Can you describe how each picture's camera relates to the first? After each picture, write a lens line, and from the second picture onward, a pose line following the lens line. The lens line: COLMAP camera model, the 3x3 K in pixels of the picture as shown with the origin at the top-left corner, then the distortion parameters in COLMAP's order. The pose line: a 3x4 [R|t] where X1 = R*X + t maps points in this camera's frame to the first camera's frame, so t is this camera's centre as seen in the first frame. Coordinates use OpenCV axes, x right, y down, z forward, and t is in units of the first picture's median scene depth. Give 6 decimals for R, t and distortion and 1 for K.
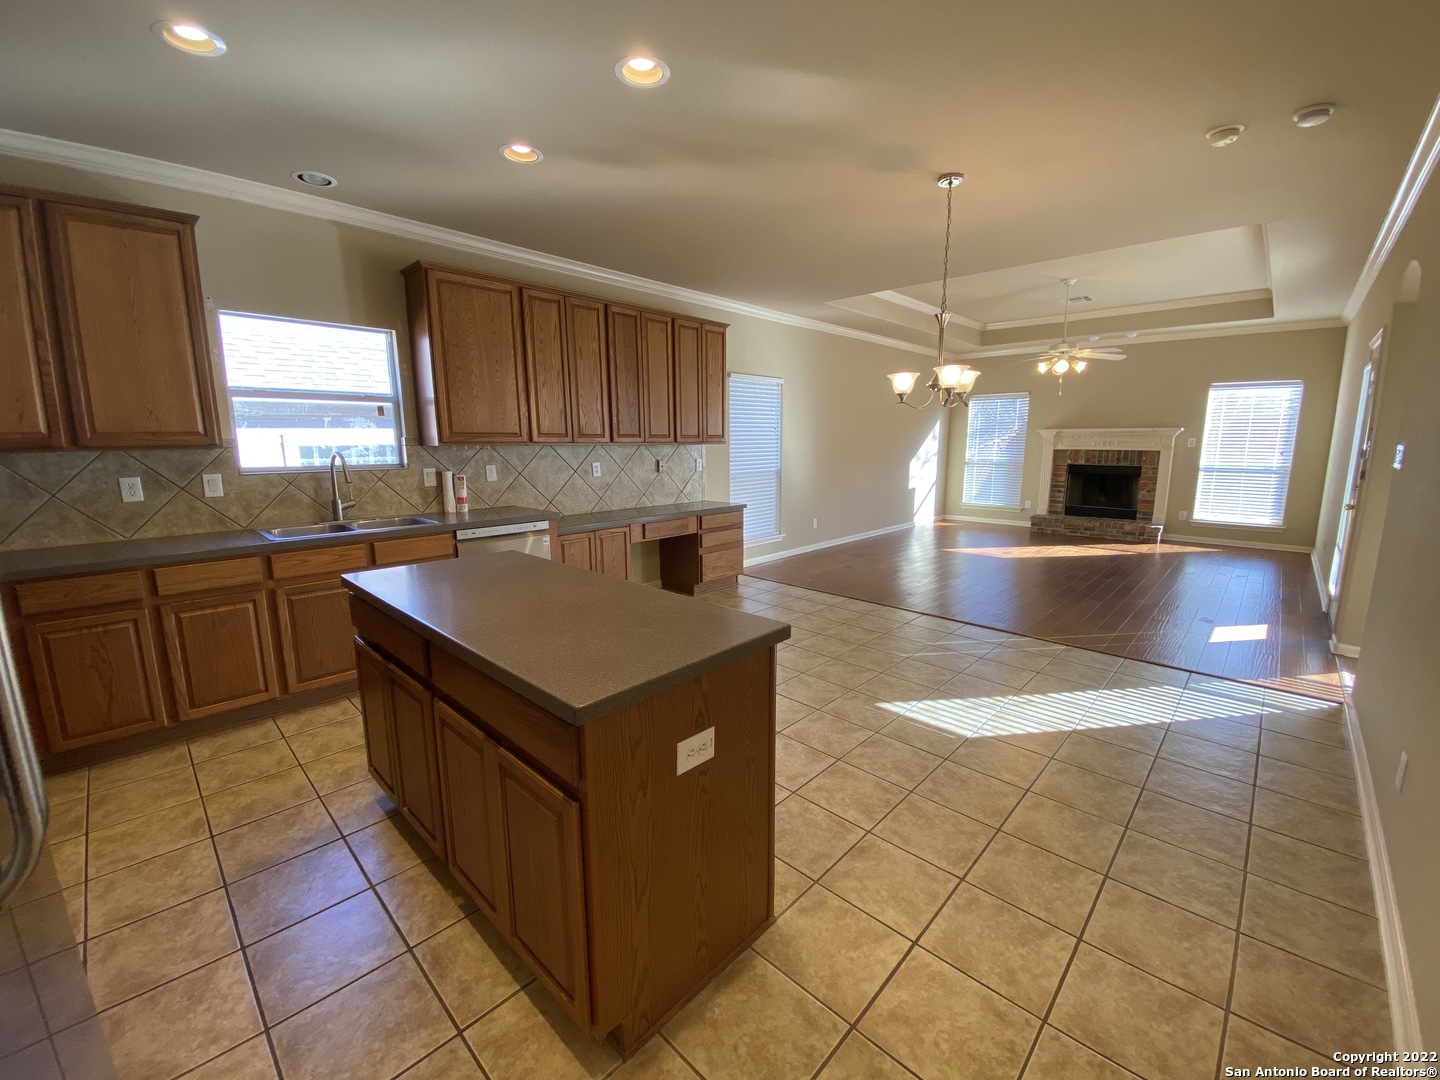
lens RADIAL K [[579.6, 0, 718.2], [0, 579.6, 542.7], [0, 0, 1]] dist [0.006007, -0.013820]
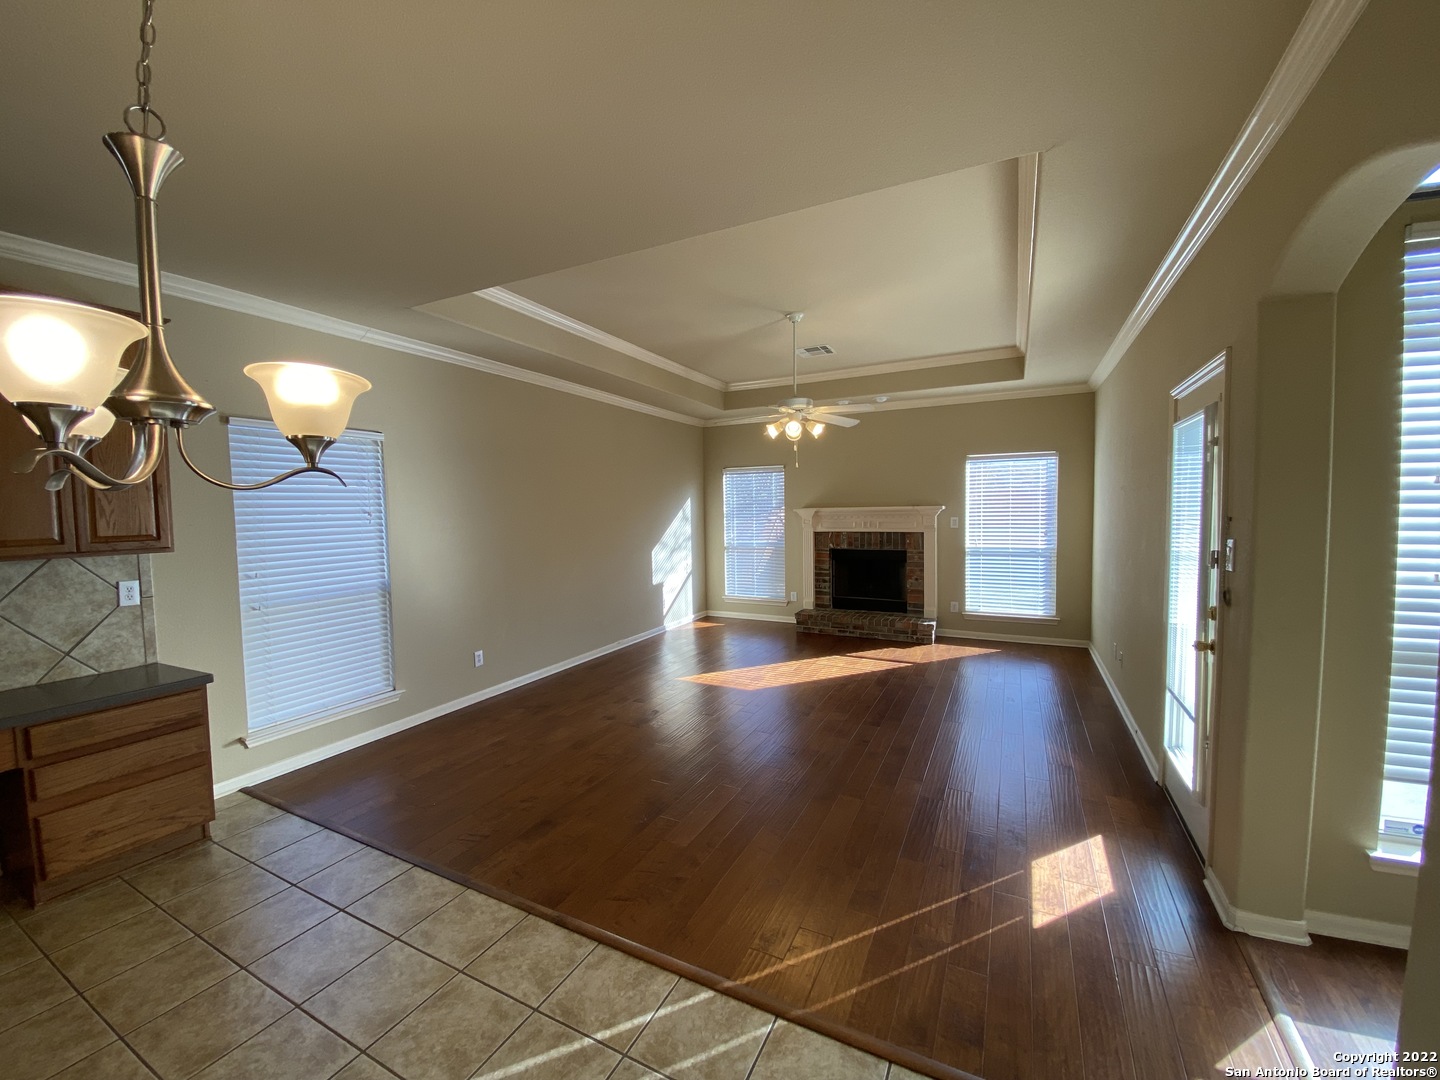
lens RADIAL K [[579.6, 0, 711.7], [0, 579.6, 542.4], [0, 0, 1]] dist [0.006007, -0.013820]
pose [[0.957358, -0.026259, 0.287708, 0.269152], [0.061183, 0.991701, -0.113077, -0.081786], [-0.282351, 0.125858, 0.951019, 0.341625]]
